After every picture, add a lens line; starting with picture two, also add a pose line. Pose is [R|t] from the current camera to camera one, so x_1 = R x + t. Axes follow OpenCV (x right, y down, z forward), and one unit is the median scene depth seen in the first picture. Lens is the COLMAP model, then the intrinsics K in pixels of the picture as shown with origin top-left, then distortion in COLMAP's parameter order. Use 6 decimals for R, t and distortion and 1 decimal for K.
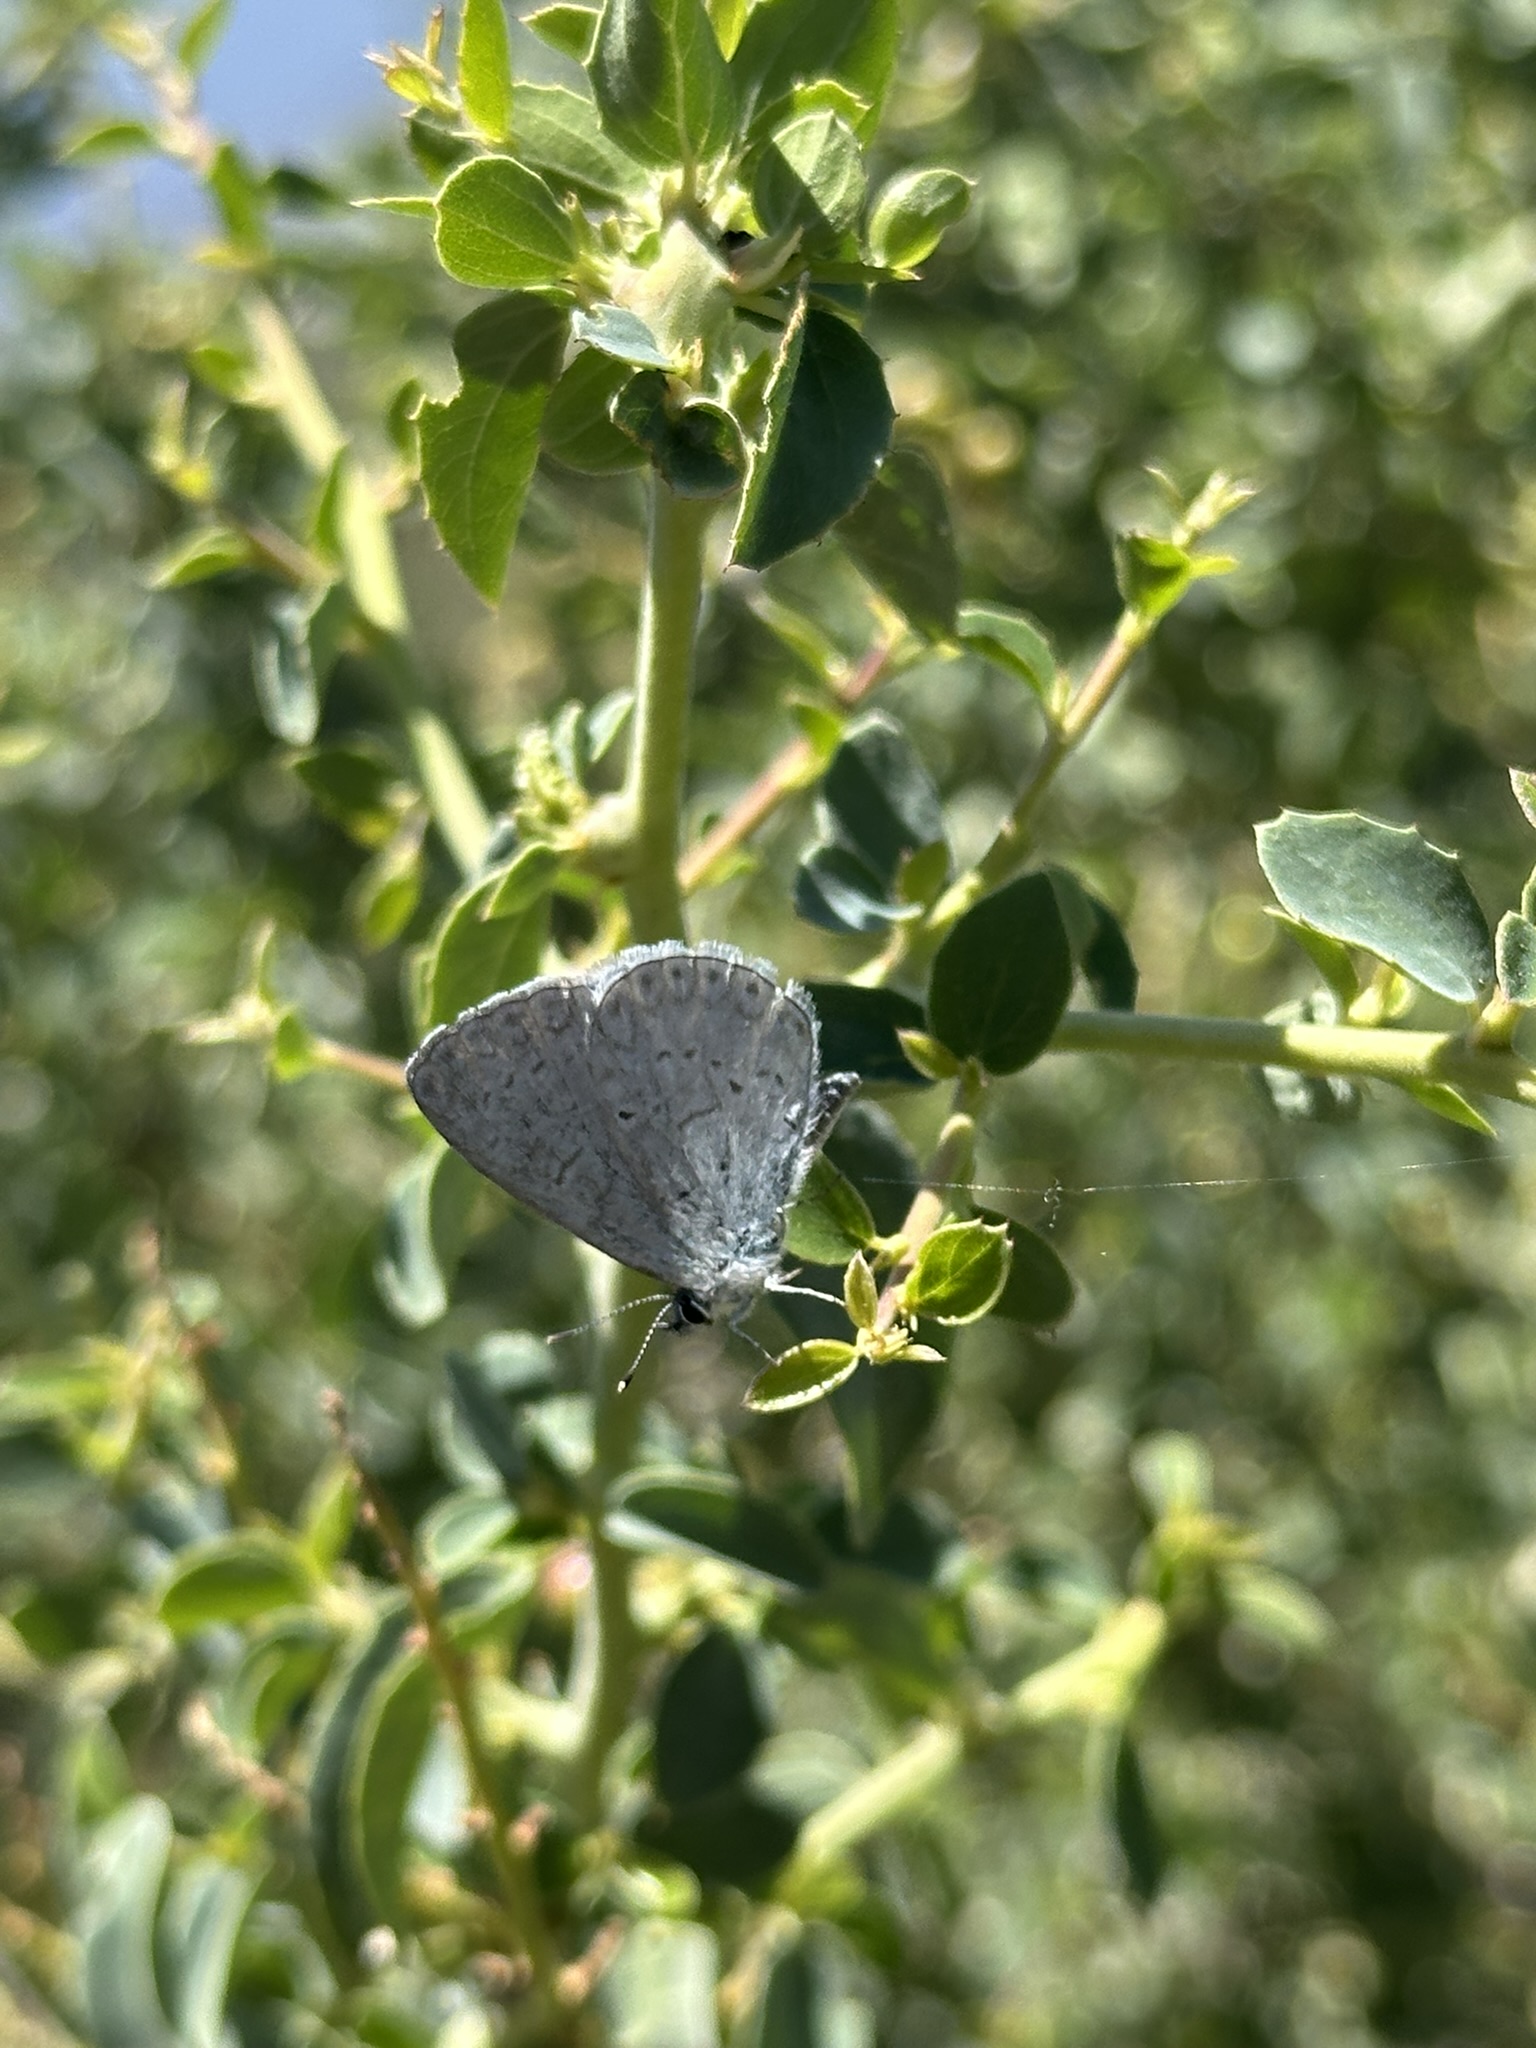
lens RADIAL K [[4634.8, 0, 768.0], [0, 4634.8, 1024.0], [0, 0, 1]] dist [-0.052260, 0.254869]
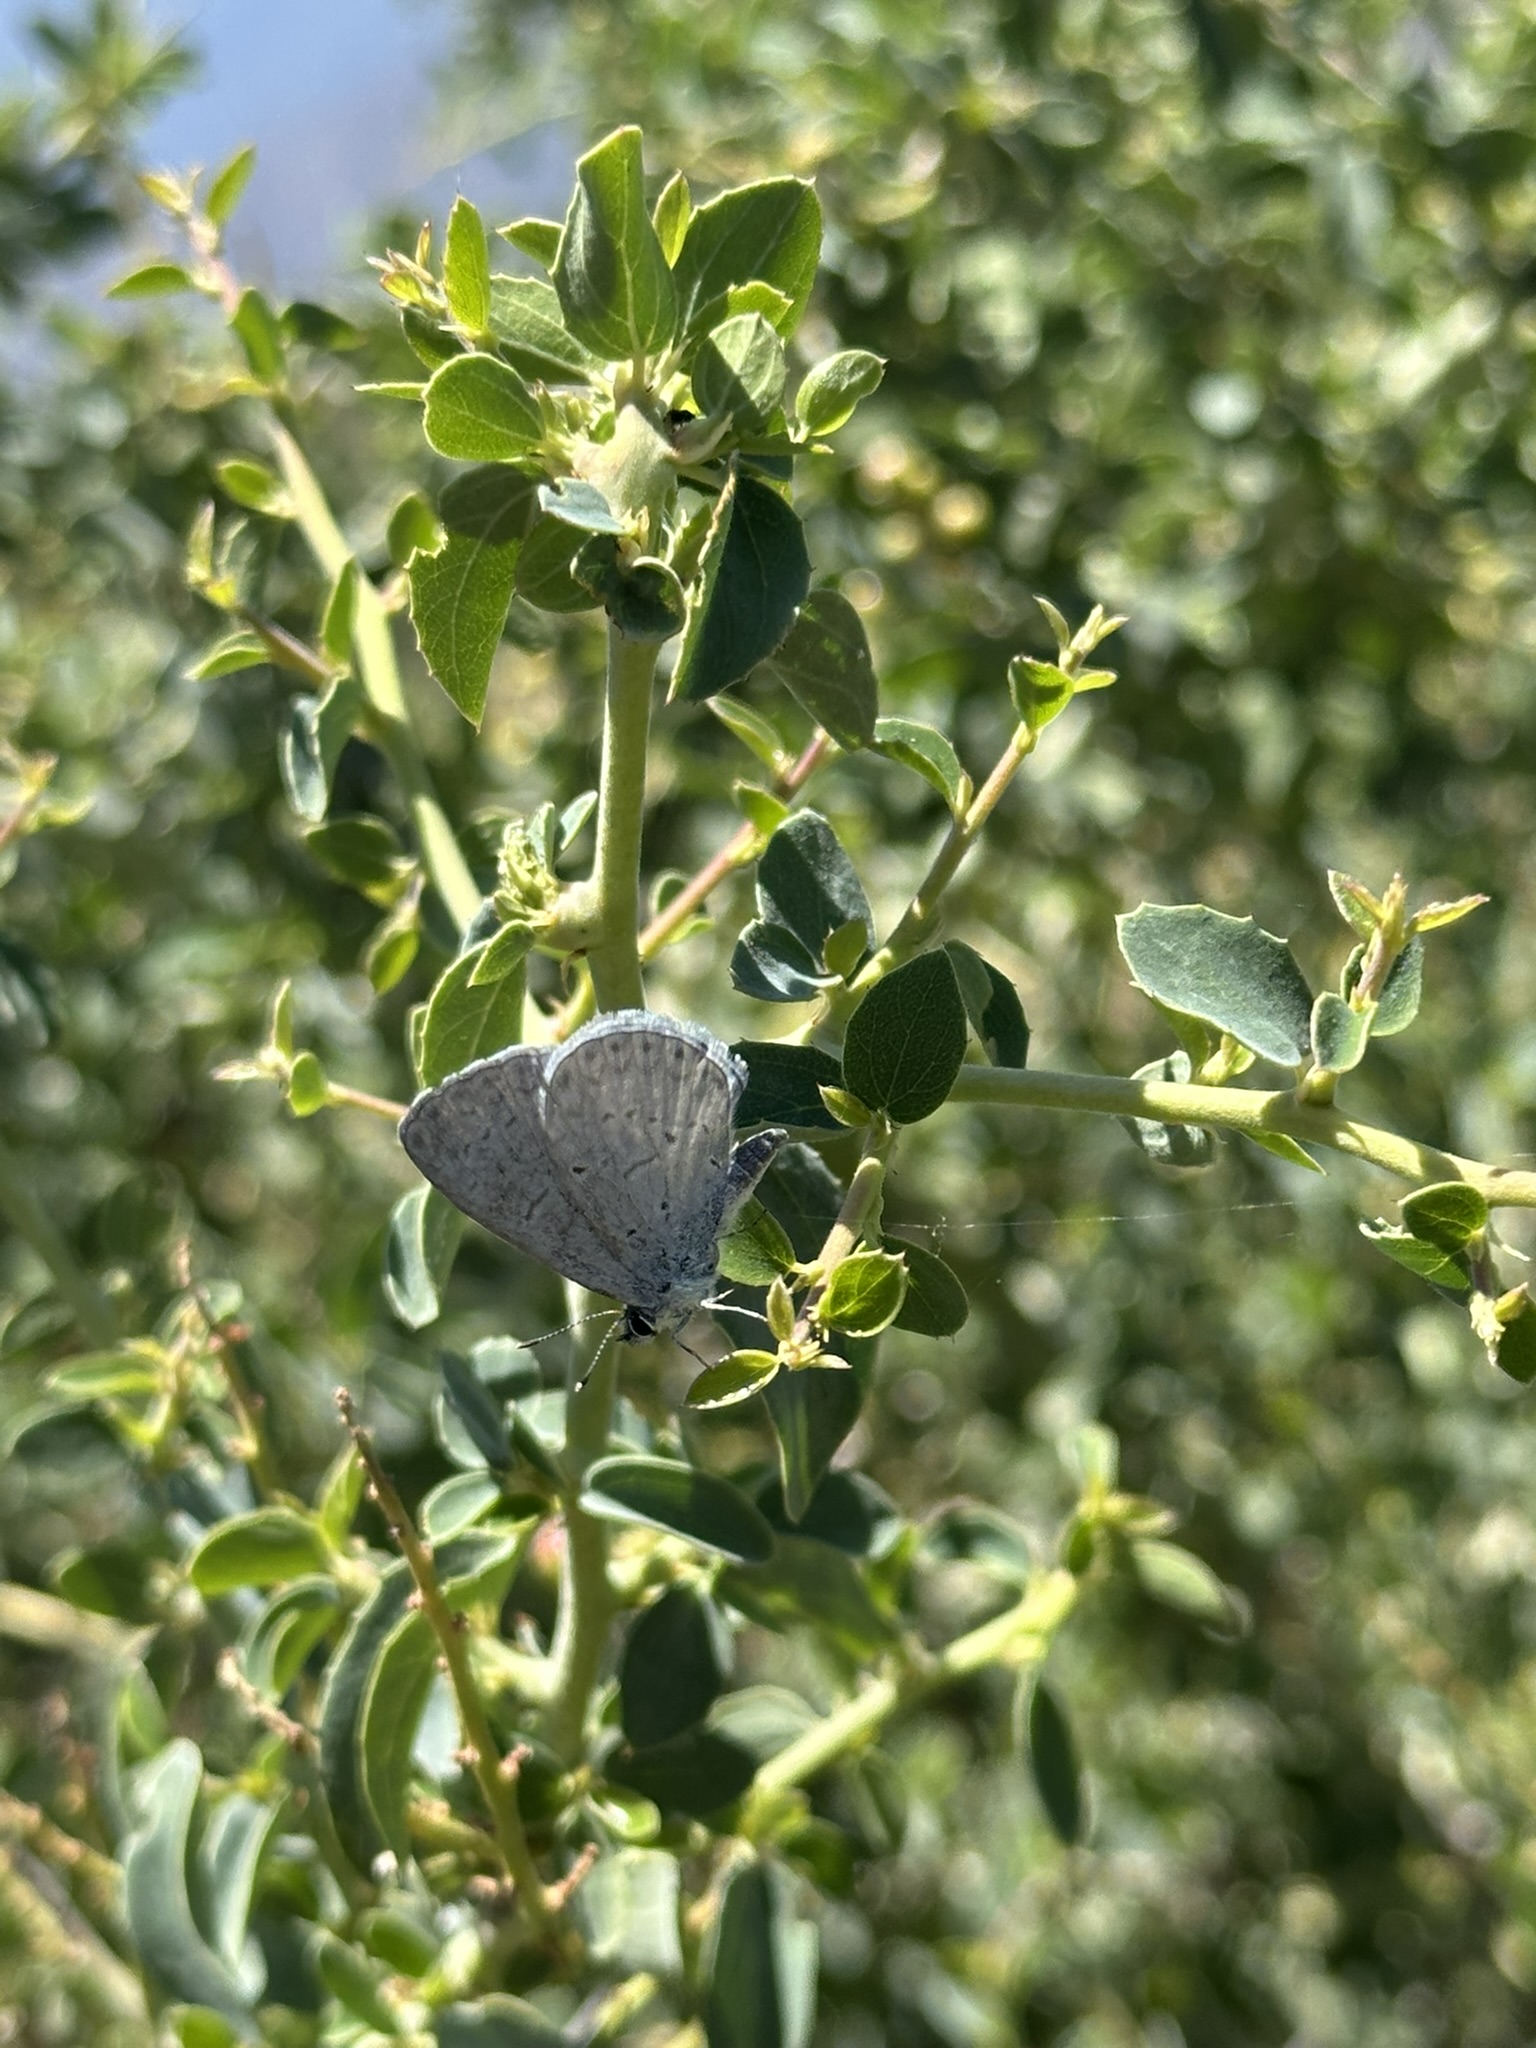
lens RADIAL K [[4668.8, 0, 699.5], [0, 4668.8, 1024.1], [0, 0, 1]] dist [-0.029705, -0.053039]
pose [[0.999762, -0.000761, -0.021782, 0.022404], [0.000964, 0.999956, 0.009344, -0.023987], [0.021774, -0.009363, 0.999719, -0.178799]]
